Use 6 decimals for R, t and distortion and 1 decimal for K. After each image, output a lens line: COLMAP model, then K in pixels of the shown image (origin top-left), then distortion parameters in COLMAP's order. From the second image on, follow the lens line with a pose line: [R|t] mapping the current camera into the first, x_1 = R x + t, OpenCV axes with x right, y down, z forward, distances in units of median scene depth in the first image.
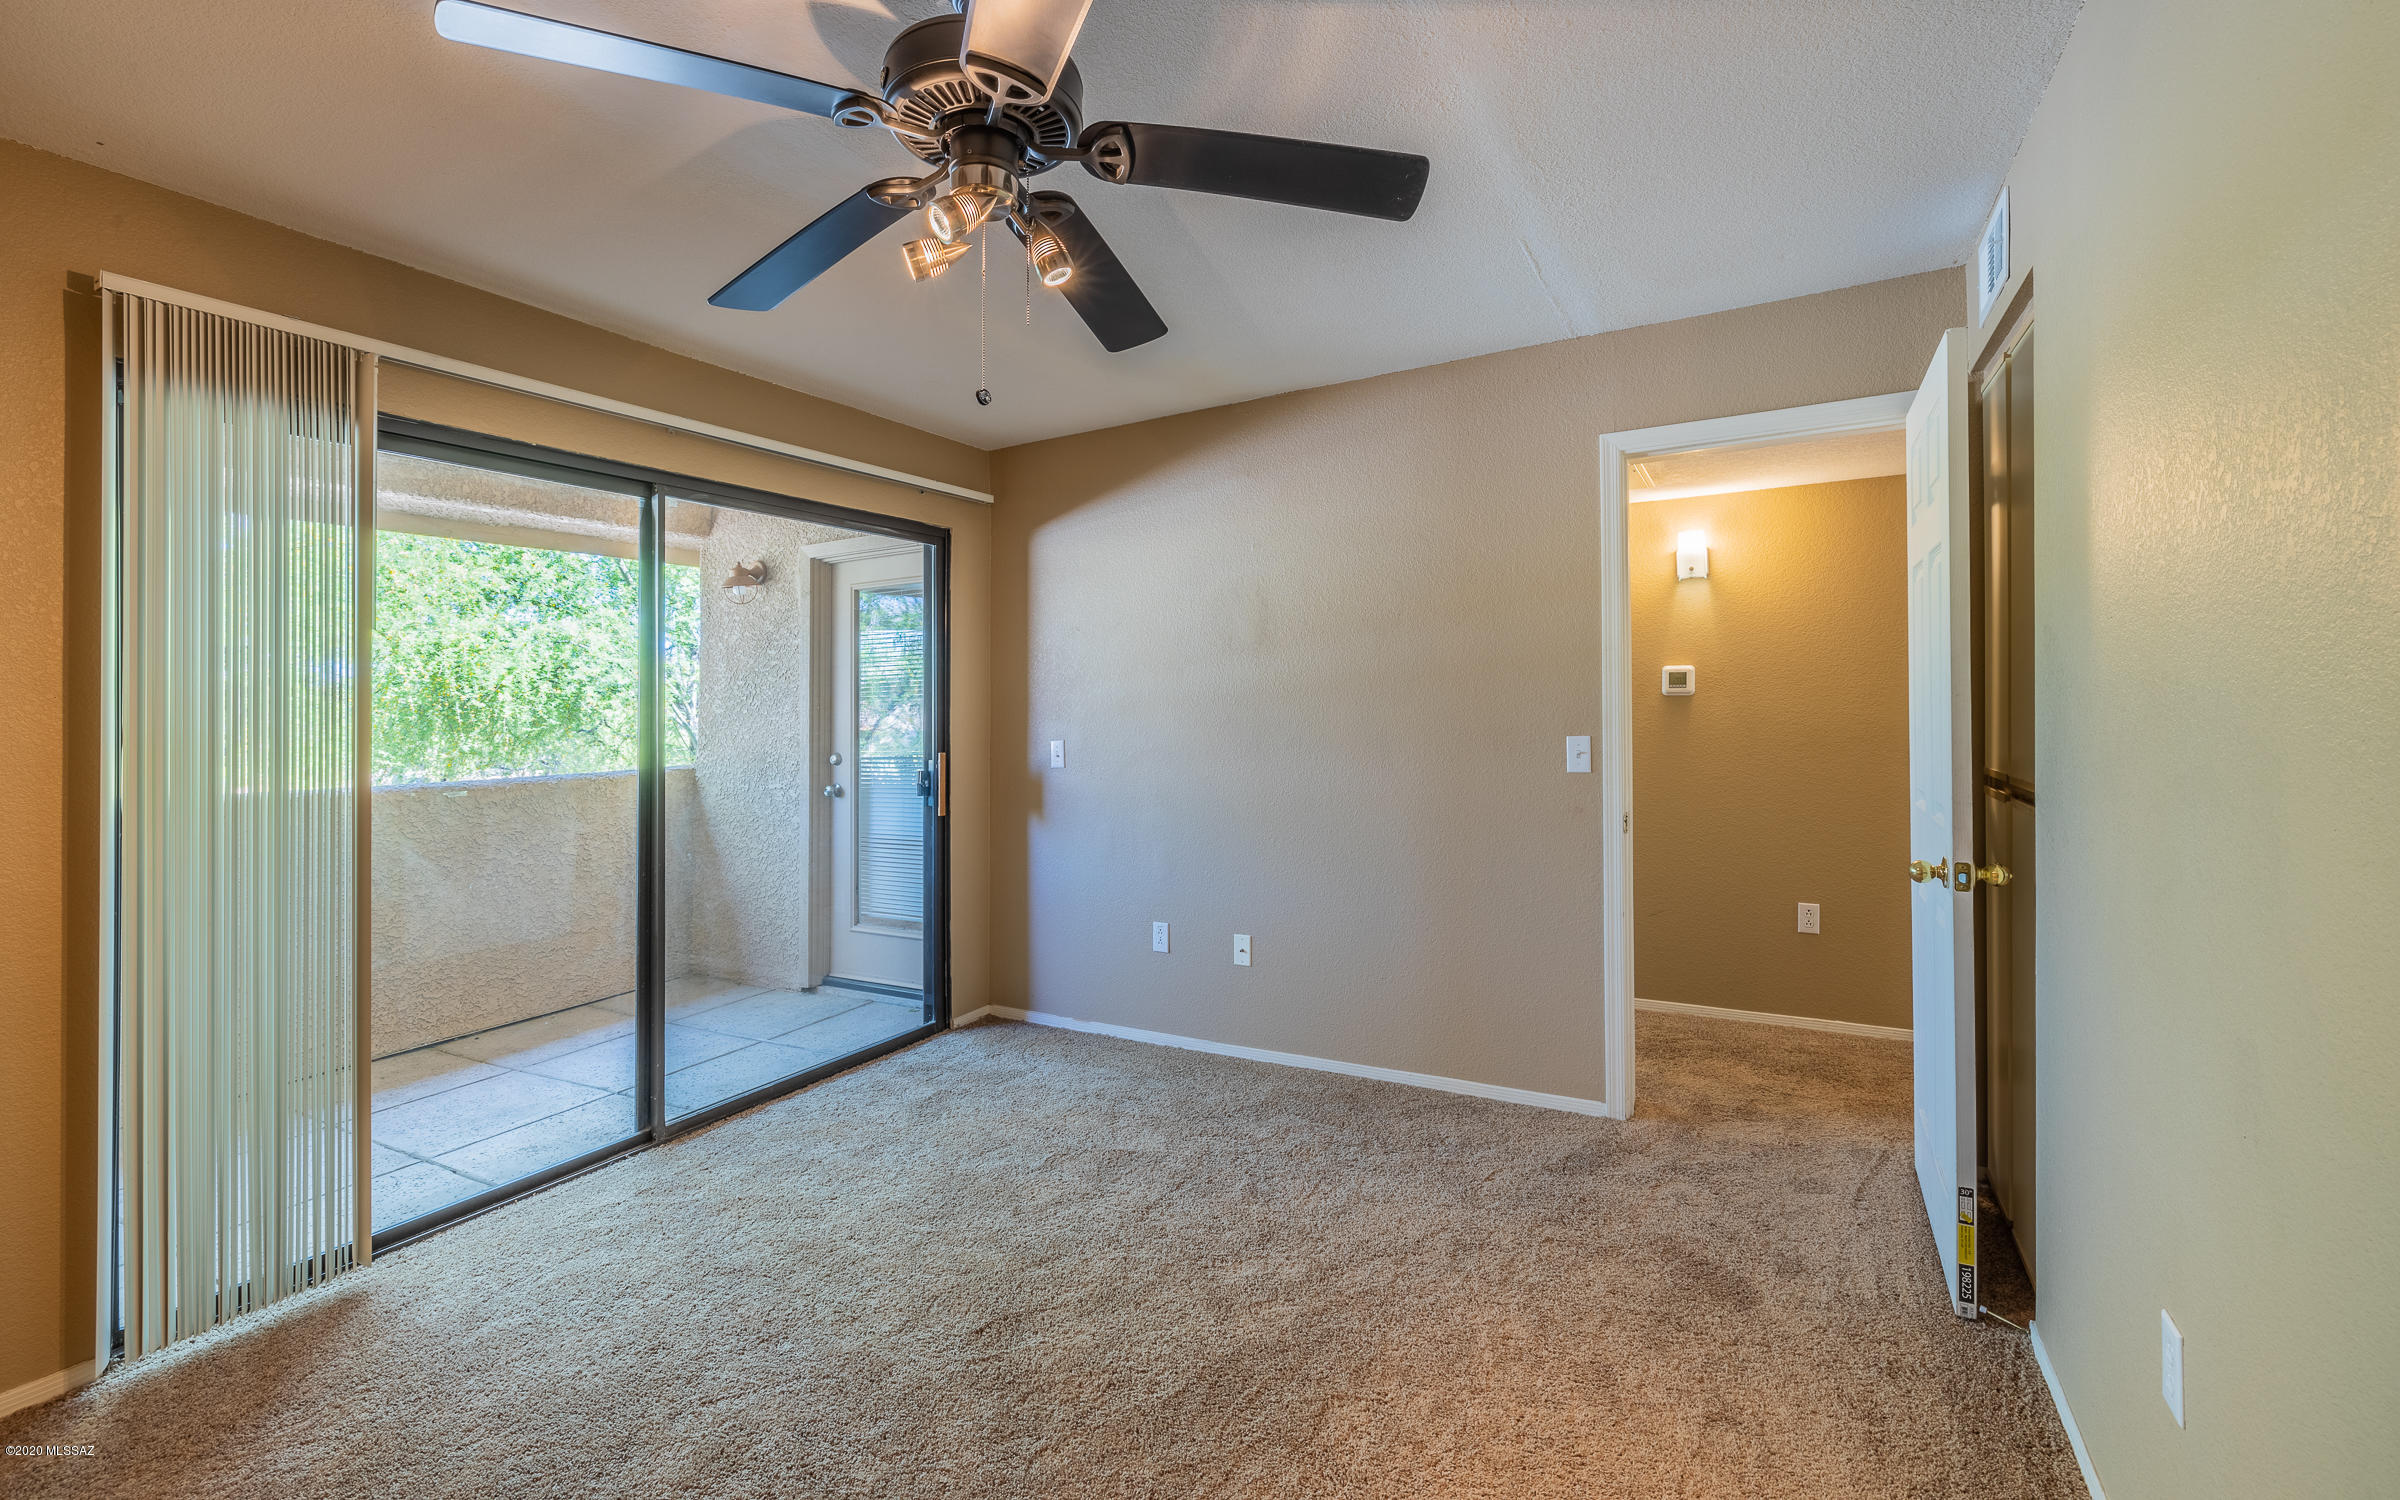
lens RADIAL K [[1024.6, 0, 1197.4], [0, 1024.6, 717.8], [0, 0, 1]] dist [0.001809, 0.000073]
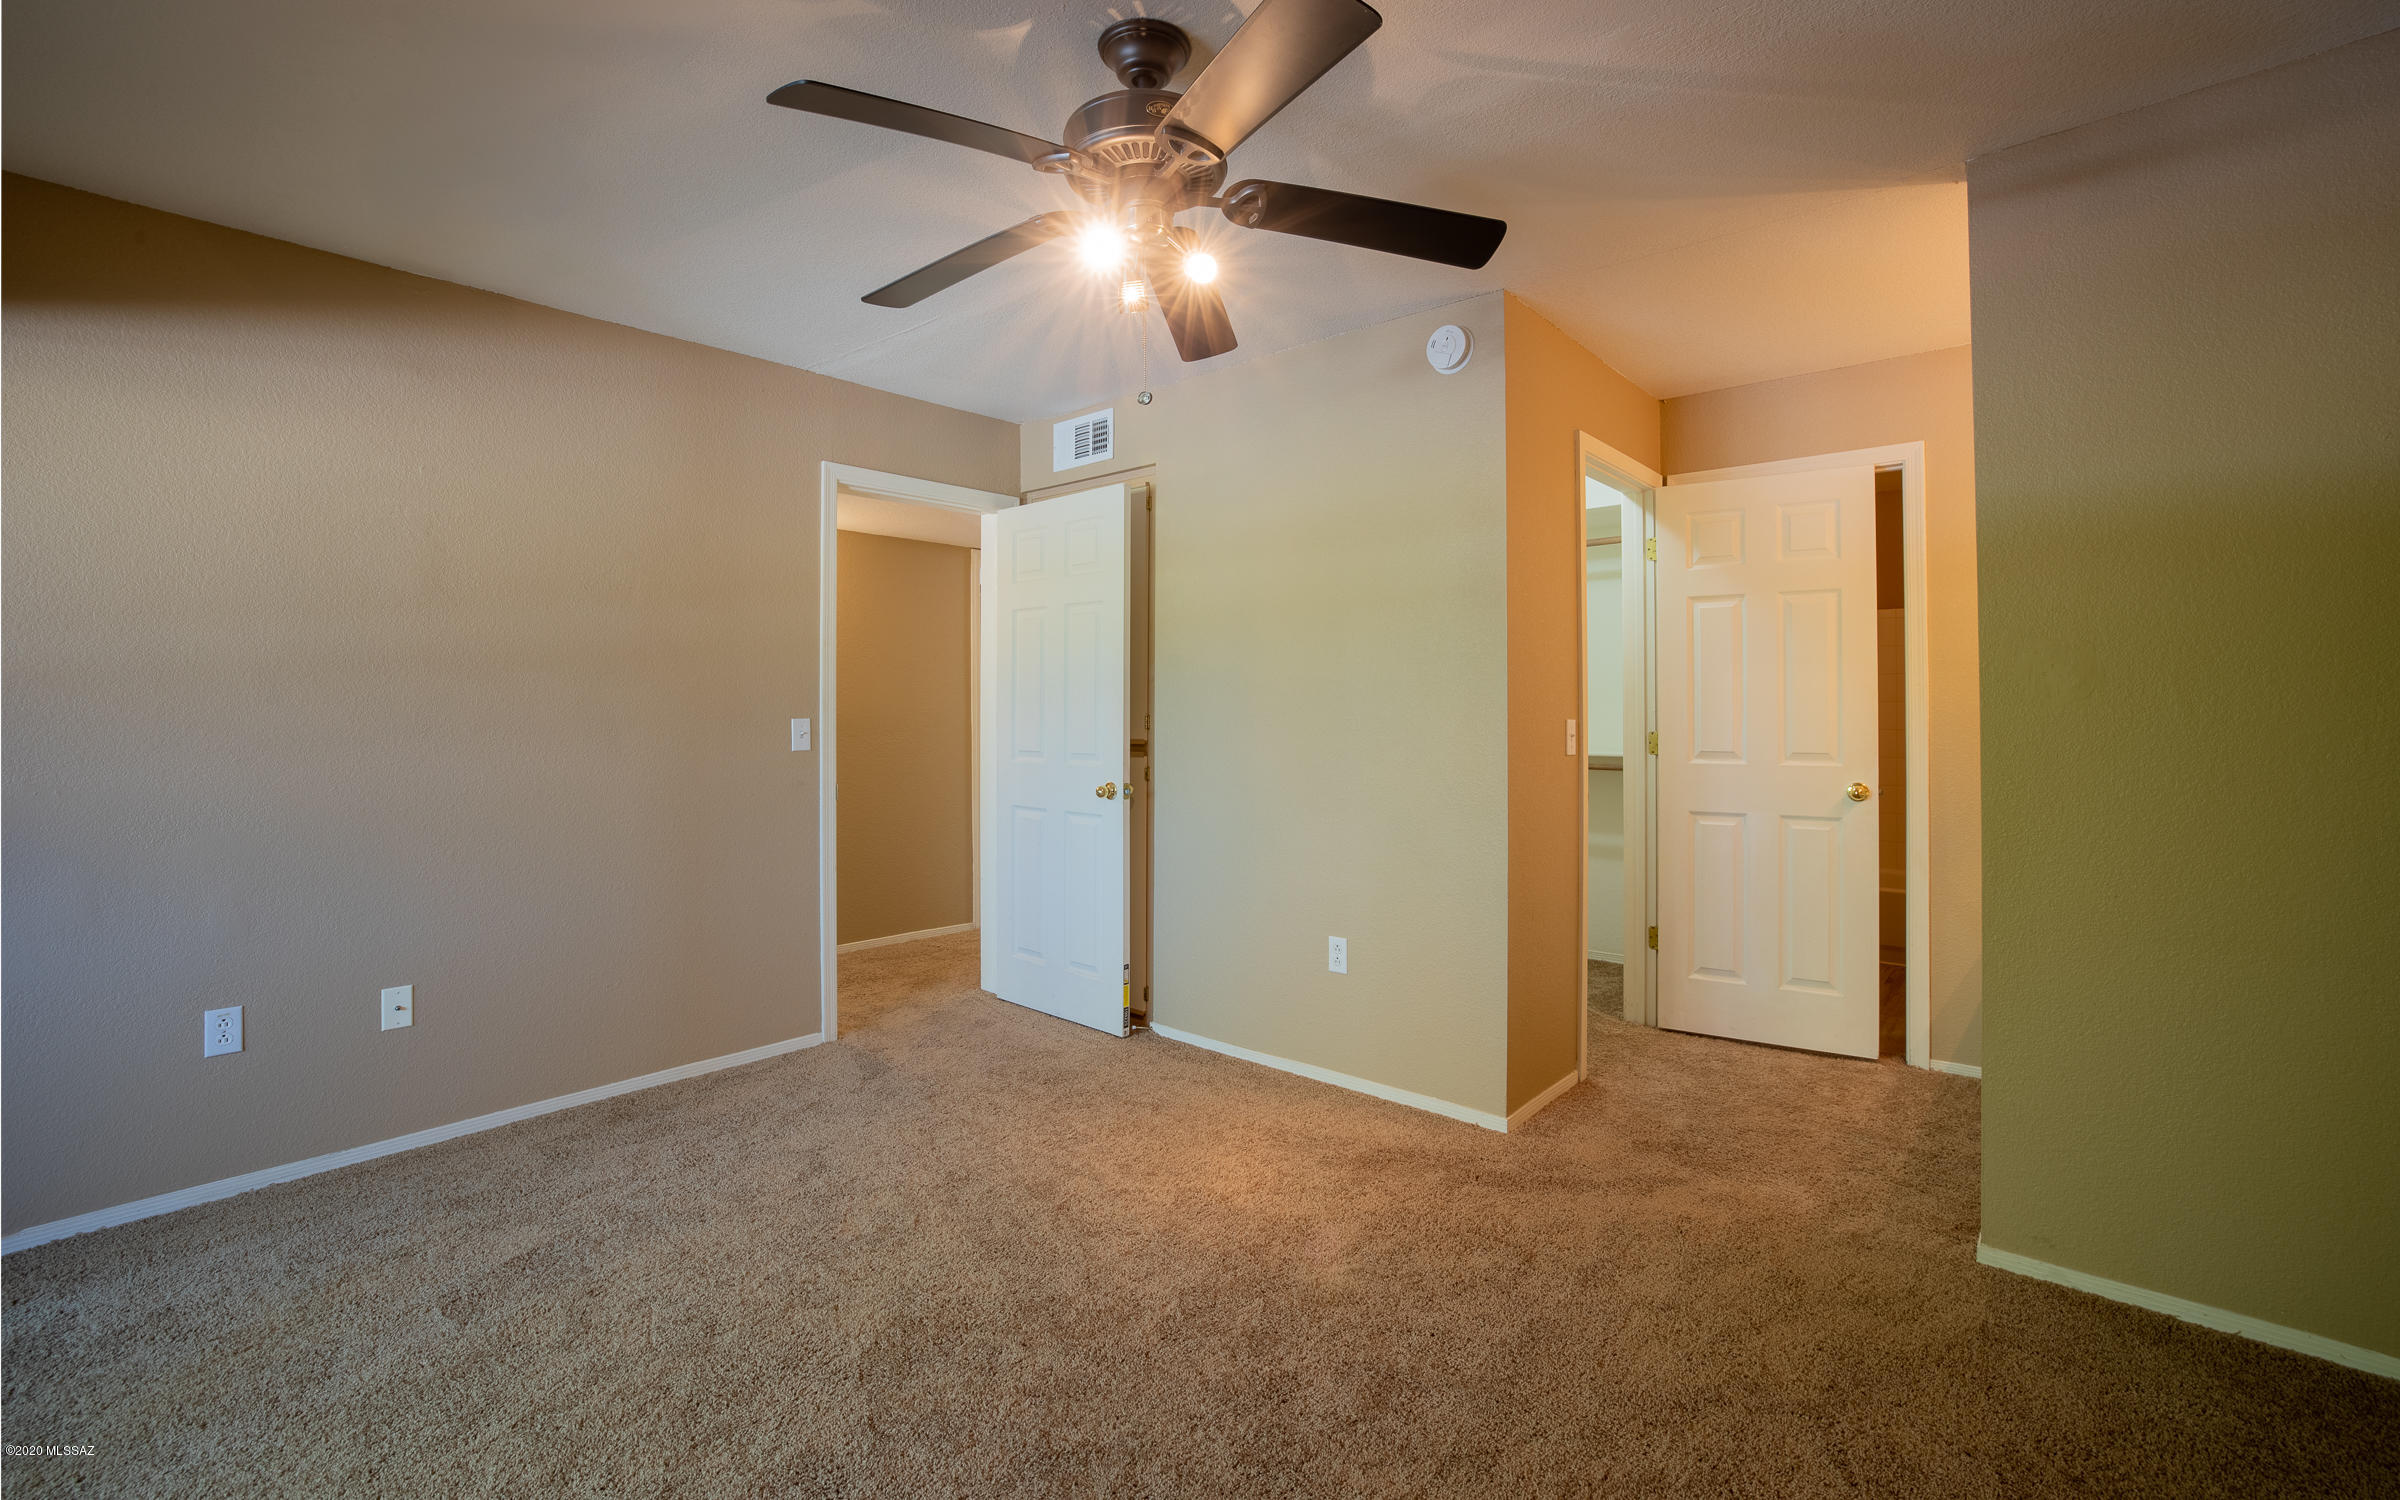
lens RADIAL K [[1028.9, 0, 1207.5], [0, 1028.9, 708.0], [0, 0, 1]] dist [0.000863, 0.000025]
pose [[0.233016, 0.011164, 0.972409, -0.643580], [-0.002175, 0.999938, -0.010958, 0.017137], [-0.972470, 0.000438, 0.233026, 0.291518]]
